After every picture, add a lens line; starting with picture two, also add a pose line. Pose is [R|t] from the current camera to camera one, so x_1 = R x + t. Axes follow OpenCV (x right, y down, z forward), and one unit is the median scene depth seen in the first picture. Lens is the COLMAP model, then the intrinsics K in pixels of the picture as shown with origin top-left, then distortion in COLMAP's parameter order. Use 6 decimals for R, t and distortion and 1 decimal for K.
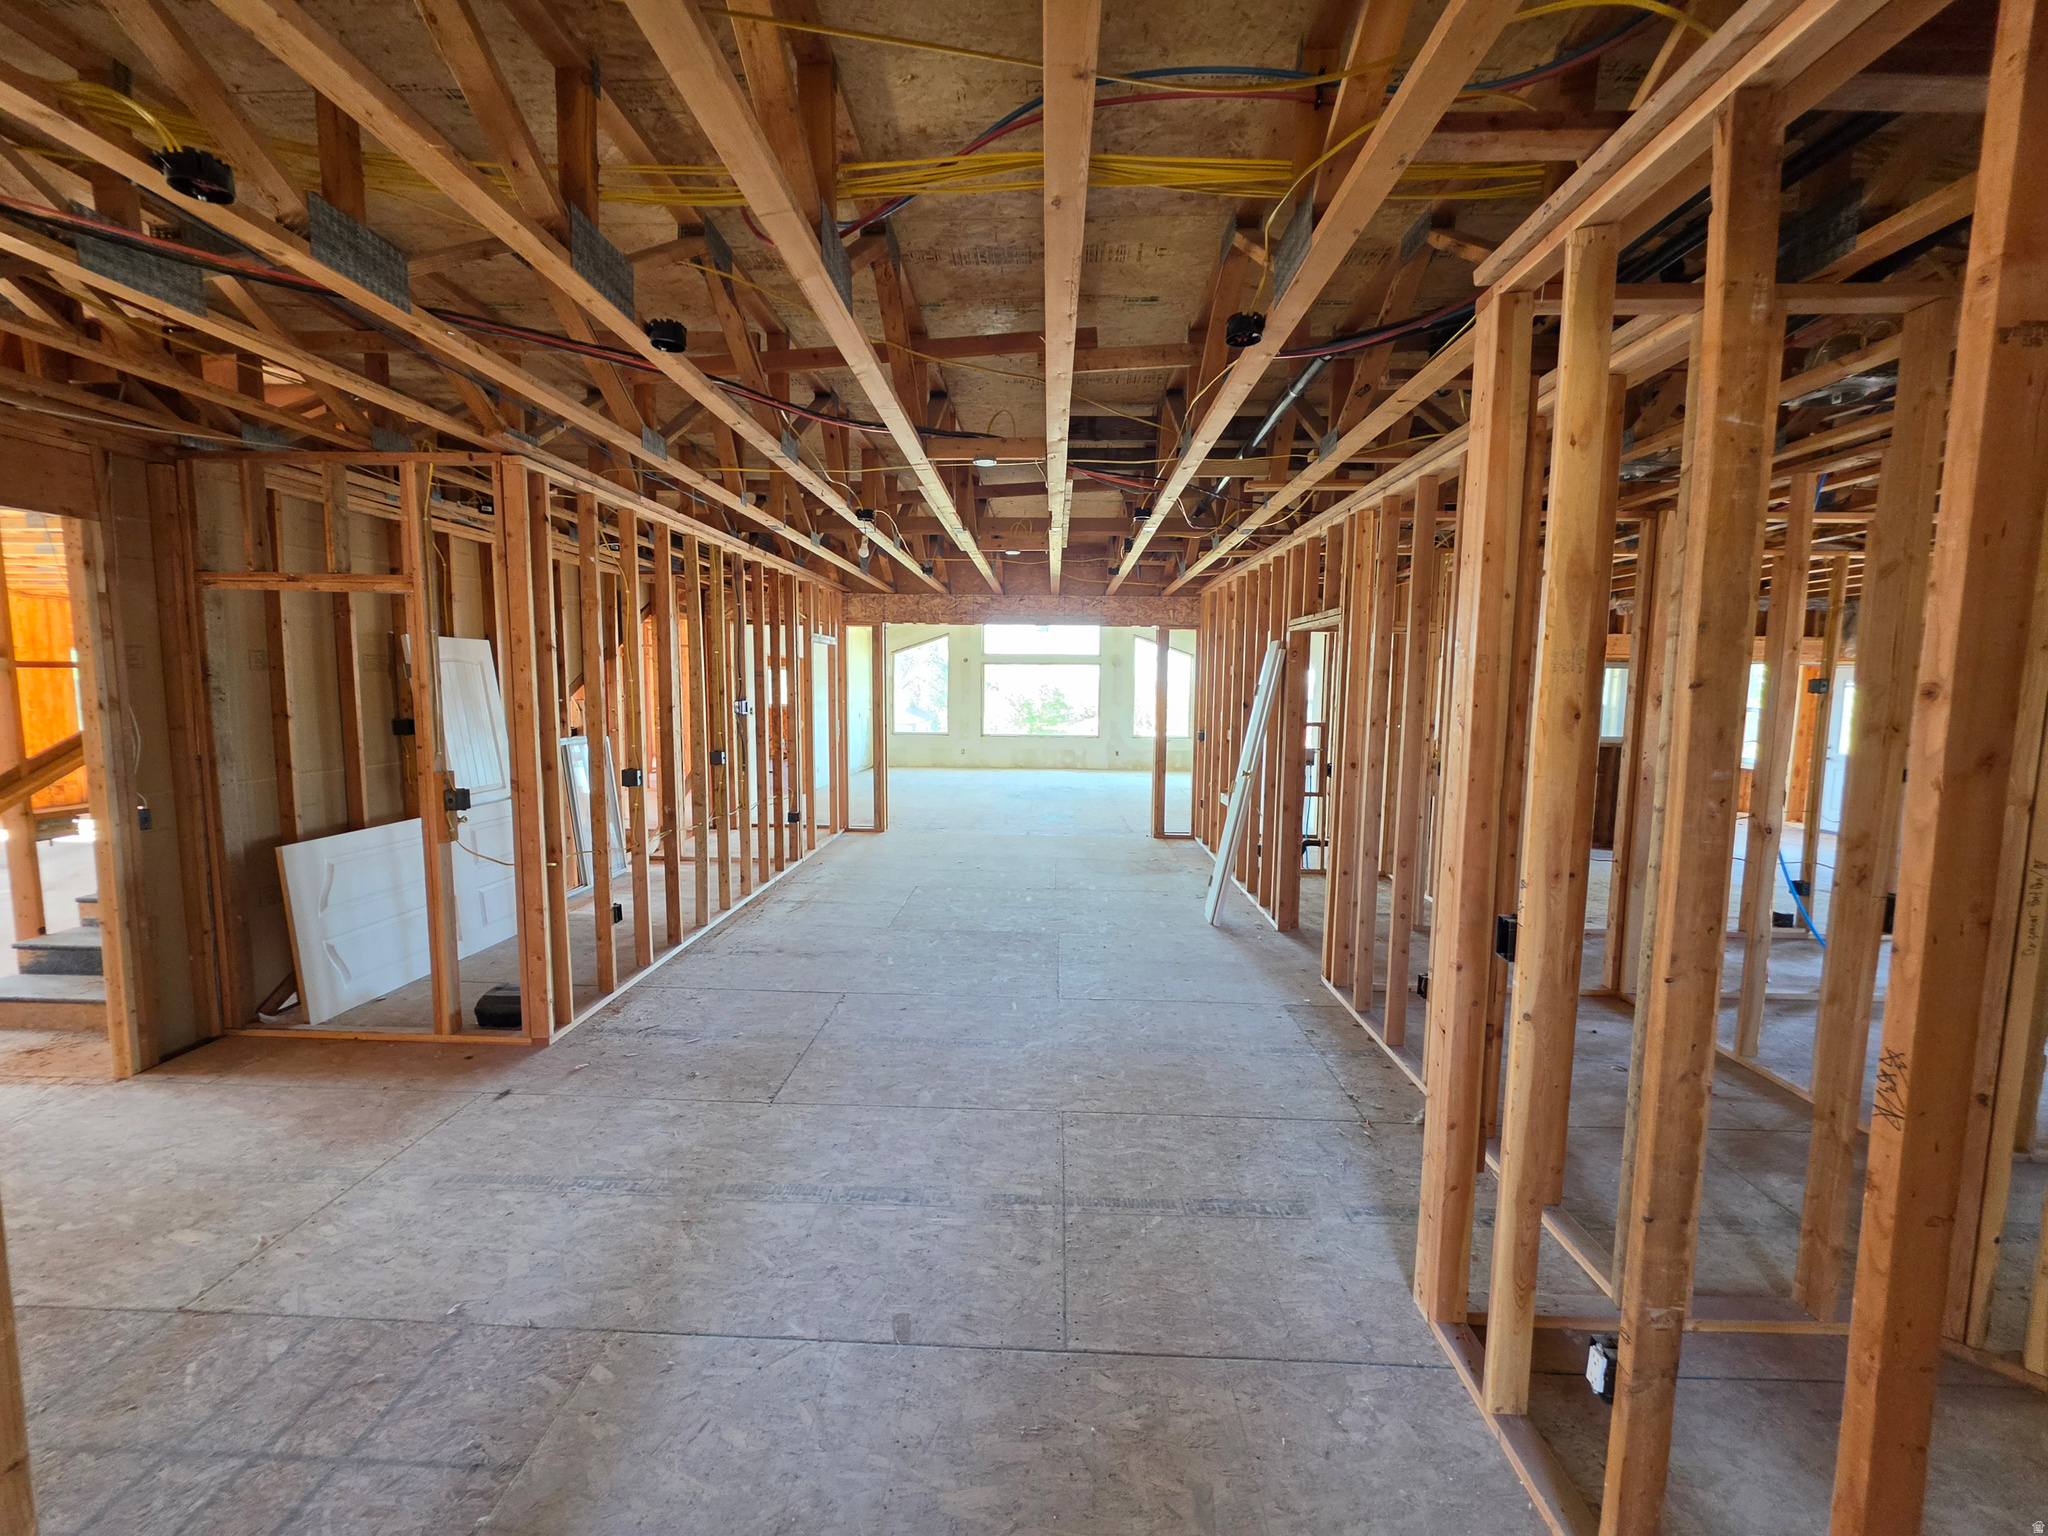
lens RADIAL K [[828.2, 0, 1026.0], [0, 828.2, 760.2], [0, 0, 1]] dist [-0.001625, 0.000533]
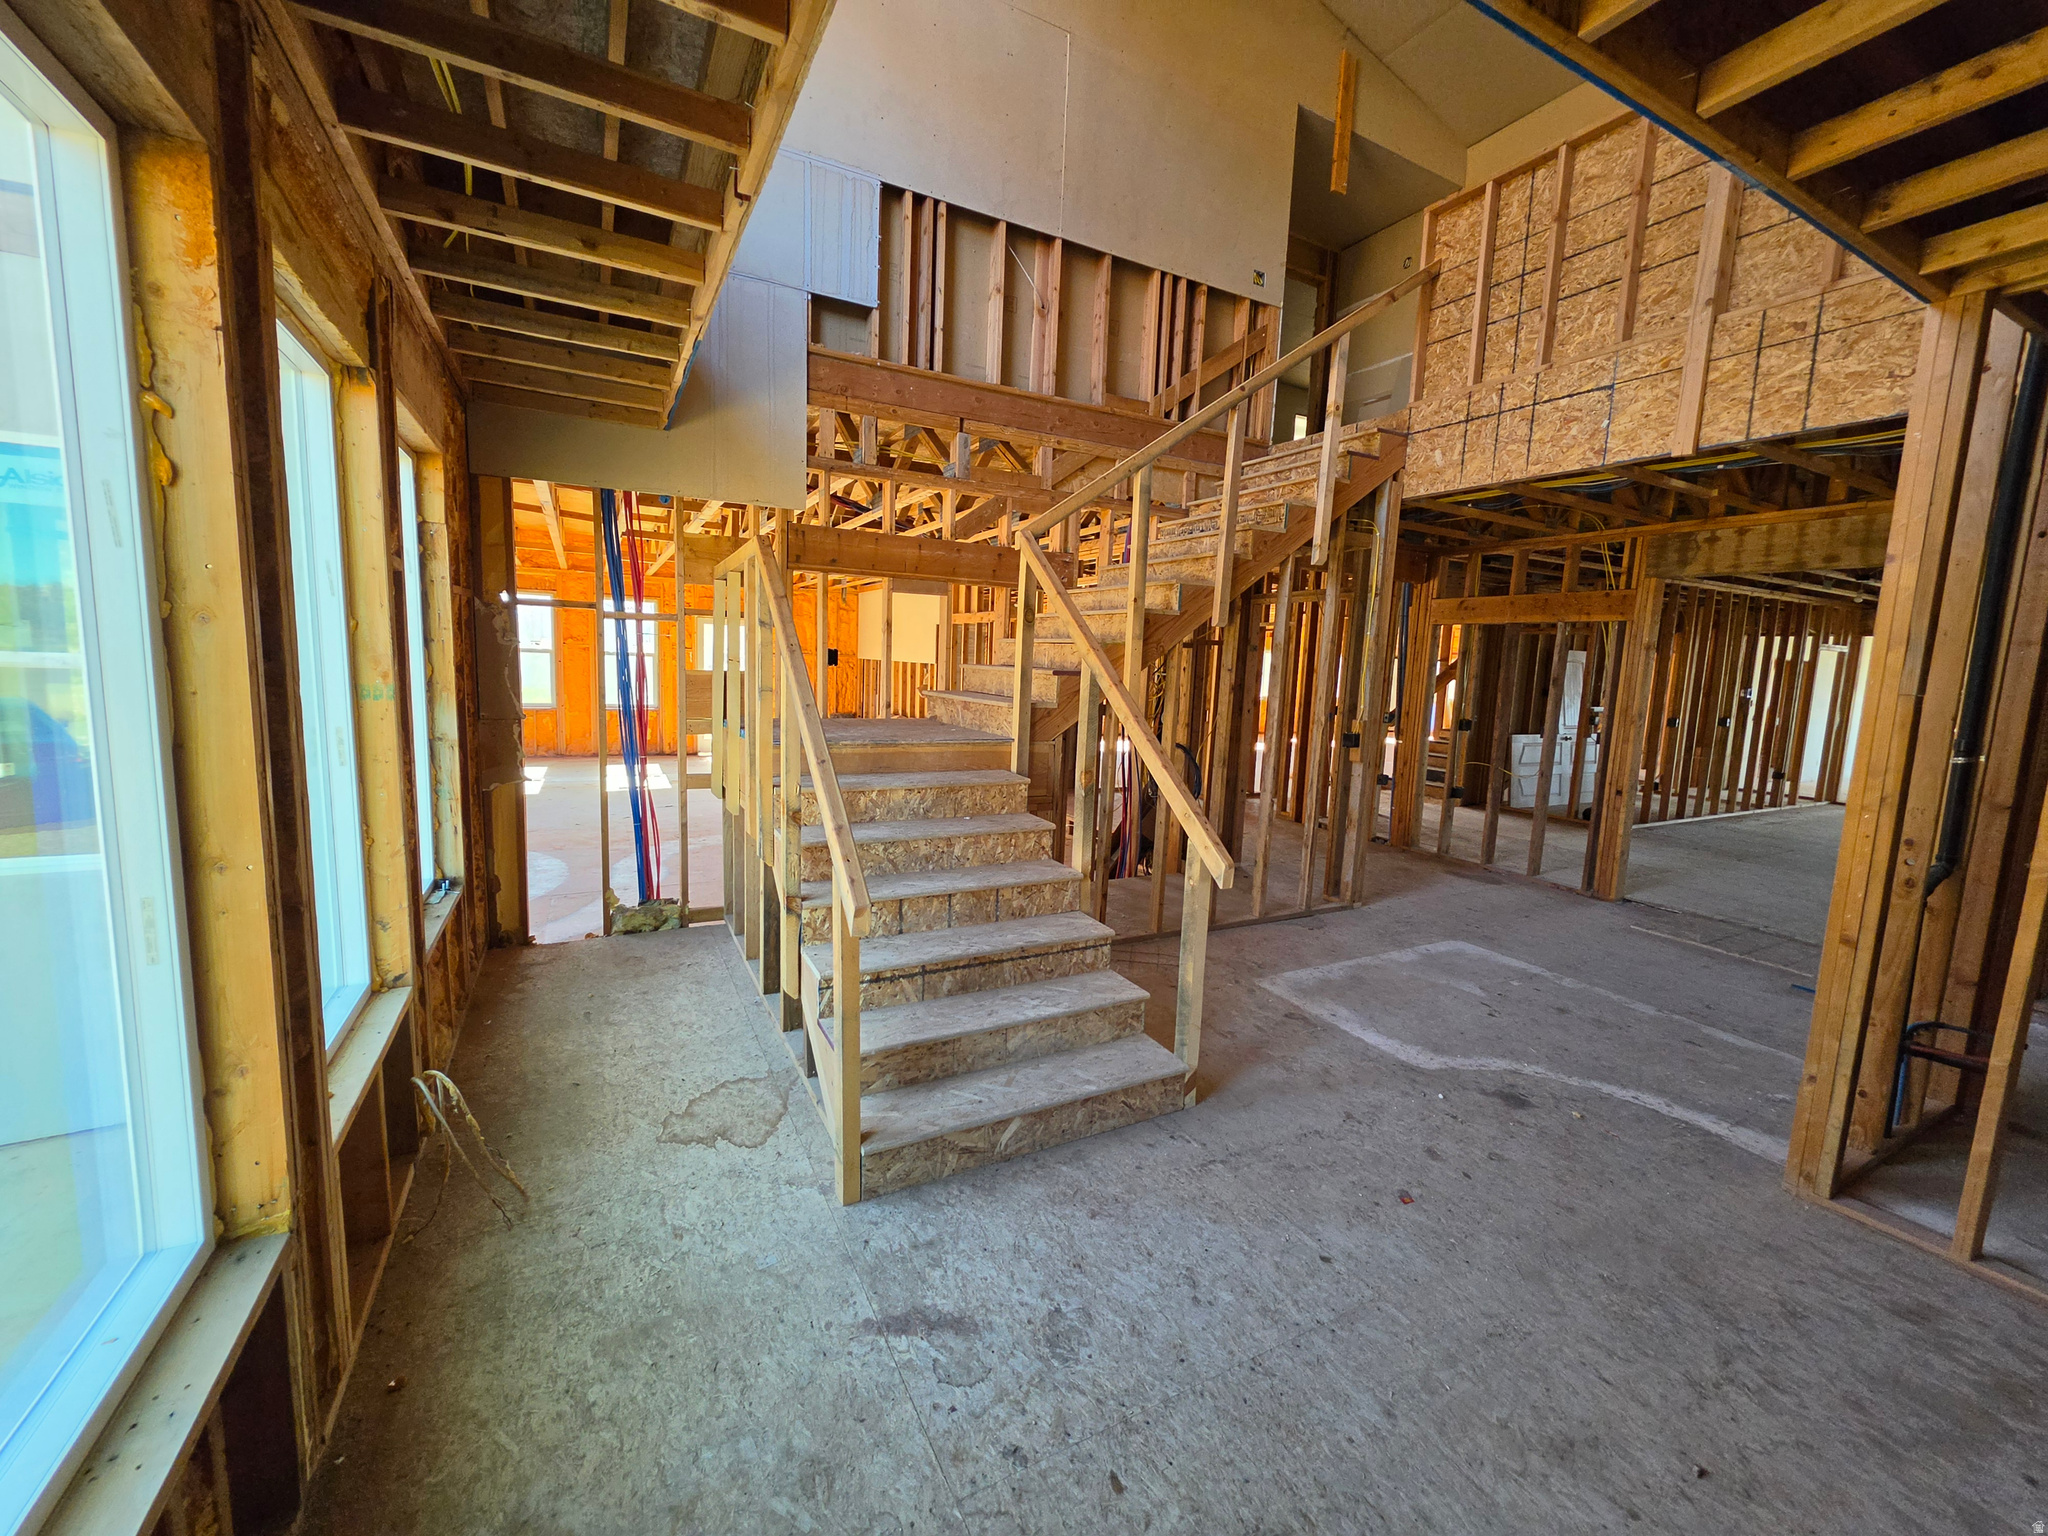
lens RADIAL K [[828.2, 0, 1028.9], [0, 828.2, 769.8], [0, 0, 1]] dist [-0.001625, 0.000533]
pose [[0.515036, 0.115679, -0.849327, 0.244208], [-0.122350, 0.990627, 0.060731, 0.126772], [0.848392, 0.072636, 0.524362, -0.778192]]
